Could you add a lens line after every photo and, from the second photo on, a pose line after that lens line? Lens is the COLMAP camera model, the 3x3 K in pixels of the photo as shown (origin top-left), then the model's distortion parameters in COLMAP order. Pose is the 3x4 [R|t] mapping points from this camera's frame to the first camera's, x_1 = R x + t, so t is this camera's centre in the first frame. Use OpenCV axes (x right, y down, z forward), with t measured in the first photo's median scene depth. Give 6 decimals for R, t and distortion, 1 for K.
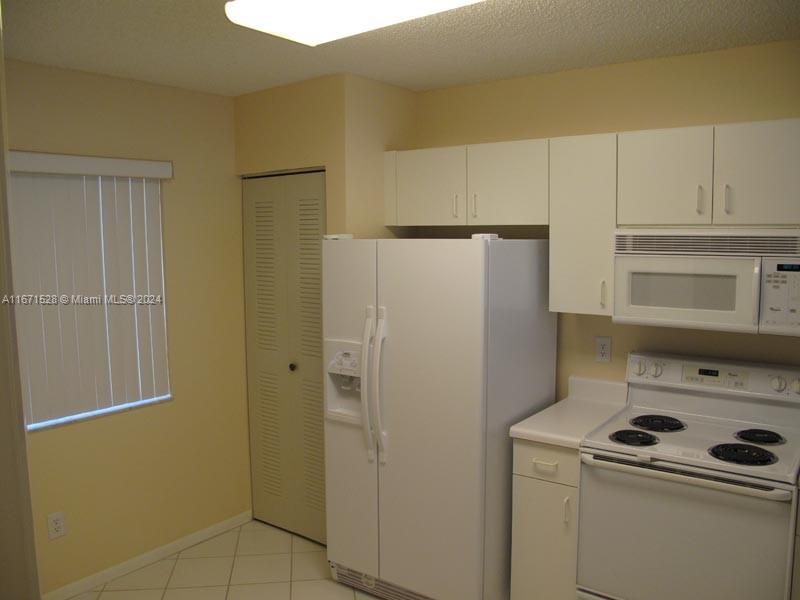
lens RADIAL K [[661.2, 0, 401.8], [0, 661.2, 299.0], [0, 0, 1]] dist [-0.072799, 0.005861]
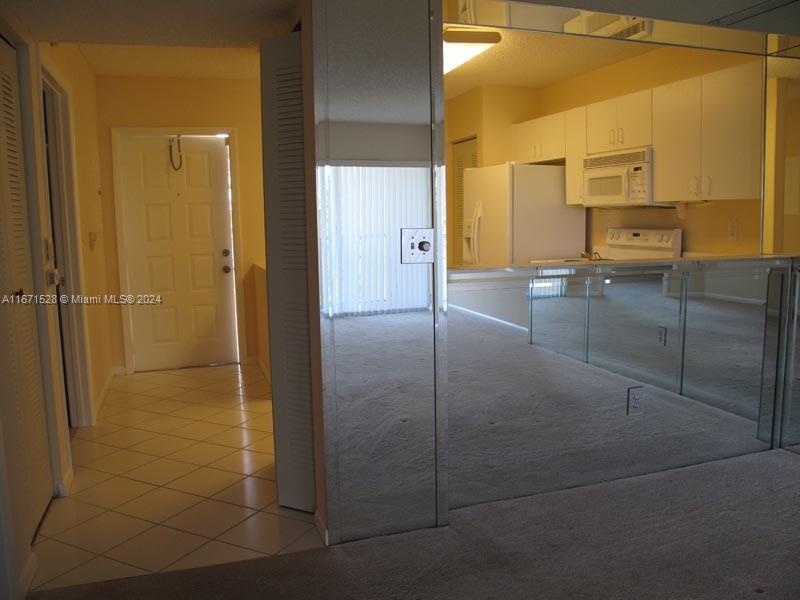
lens RADIAL K [[661.2, 0, 399.9], [0, 661.2, 298.6], [0, 0, 1]] dist [-0.072799, 0.005861]
pose [[0.820909, 0.067148, -0.567097, 0.960227], [-0.053349, 0.997737, 0.040914, 0.246337], [0.568561, -0.003333, 0.822634, -0.833007]]
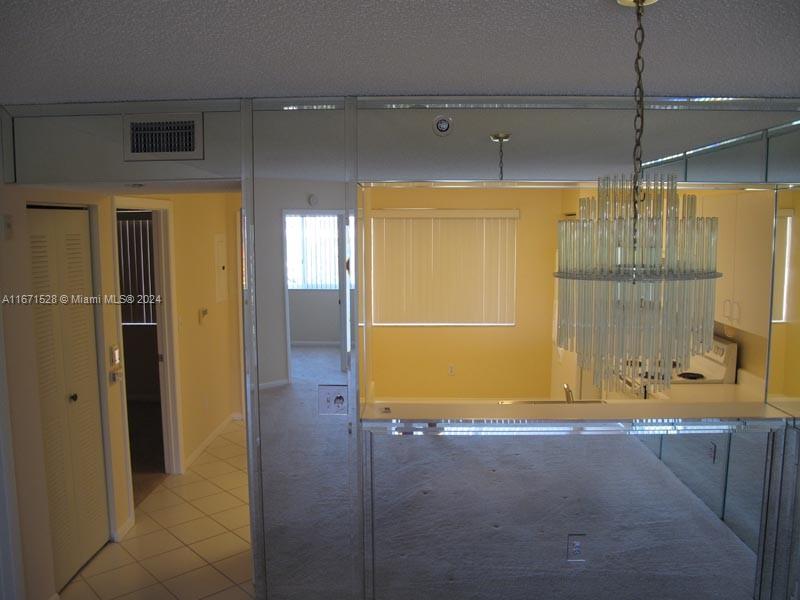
lens RADIAL K [[661.2, 0, 398.2], [0, 661.2, 300.3], [0, 0, 1]] dist [-0.072799, 0.005861]
pose [[0.580760, 0.104022, -0.807401, 1.359052], [-0.092764, 0.993799, 0.061311, -0.022640], [0.808772, 0.039291, 0.586808, -0.617351]]
